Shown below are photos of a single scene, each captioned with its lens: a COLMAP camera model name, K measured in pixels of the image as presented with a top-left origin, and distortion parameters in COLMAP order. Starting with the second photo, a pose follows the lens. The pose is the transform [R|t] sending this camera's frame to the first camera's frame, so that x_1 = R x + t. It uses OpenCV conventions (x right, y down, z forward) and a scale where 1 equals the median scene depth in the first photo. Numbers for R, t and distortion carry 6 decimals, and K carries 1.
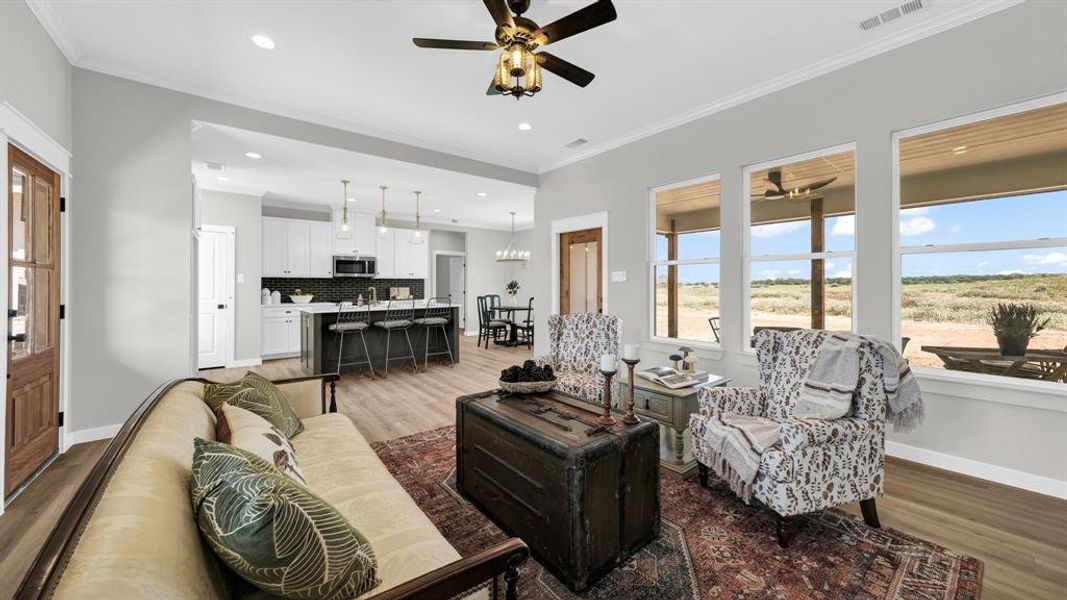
lens RADIAL K [[380.3, 0, 548.4], [0, 380.3, 284.0], [0, 0, 1]] dist [0.000039, -0.000009]
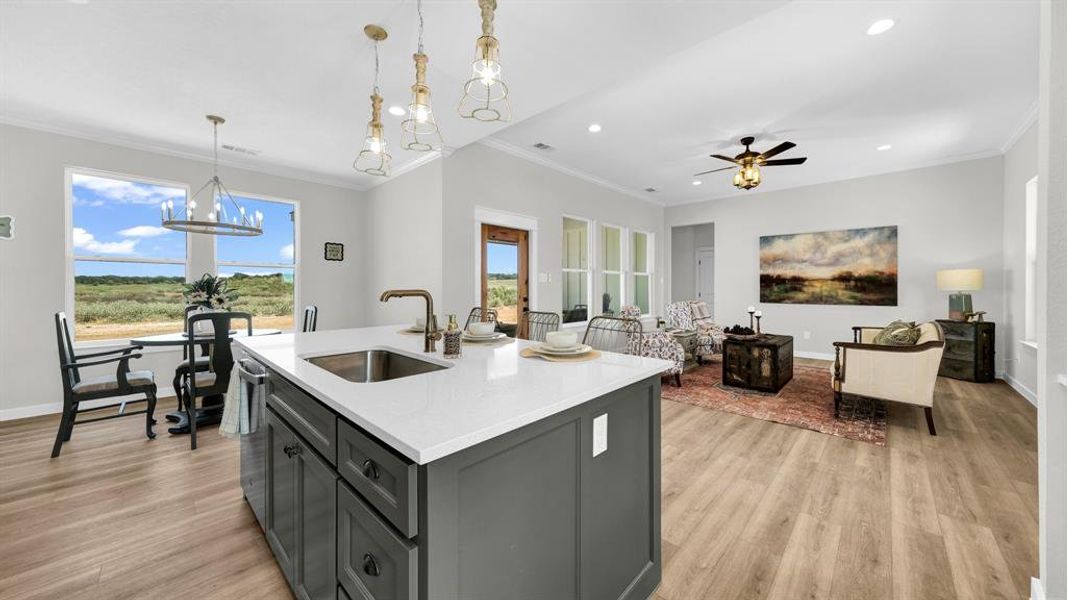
lens RADIAL K [[370.0, 0, 531.7], [0, 370.0, 290.2], [0, 0, 1]] dist [0.000322, -0.000070]
pose [[-0.102115, -0.009972, 0.994723, -0.911080], [-0.004424, 0.999944, 0.009570, 0.006488], [-0.994763, -0.003423, -0.102154, 1.125213]]
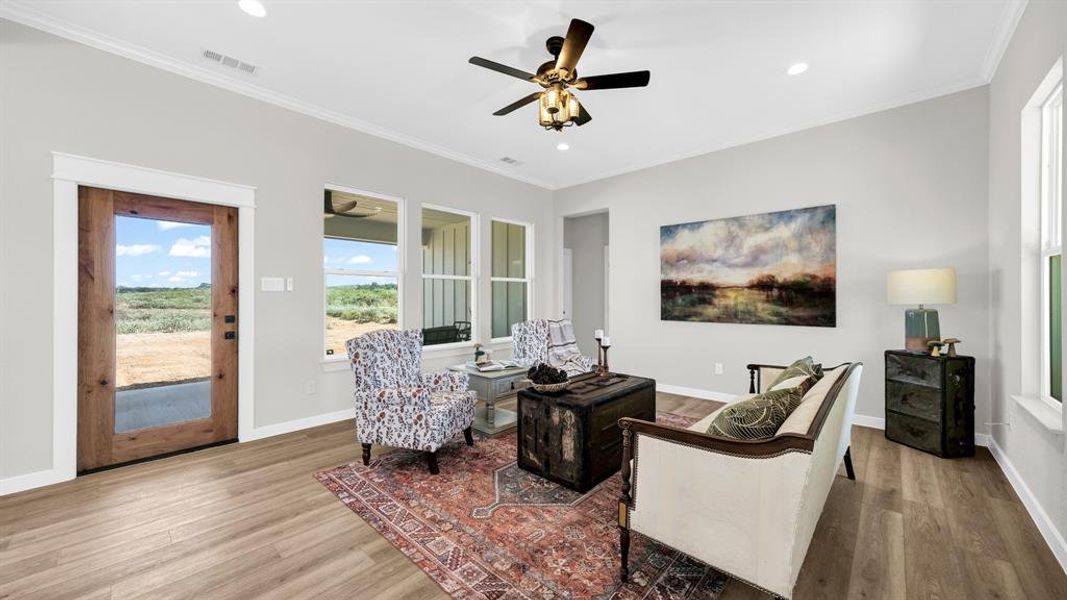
lens RADIAL K [[389.1, 0, 533.5], [0, 389.1, 300.0], [0, 0, 1]] dist [-0.005576, 0.000151]
pose [[-0.122020, -0.006529, 0.992506, -0.595596], [-0.003450, 0.999975, 0.006154, 0.003581], [-0.992522, -0.002673, -0.122039, 0.591010]]
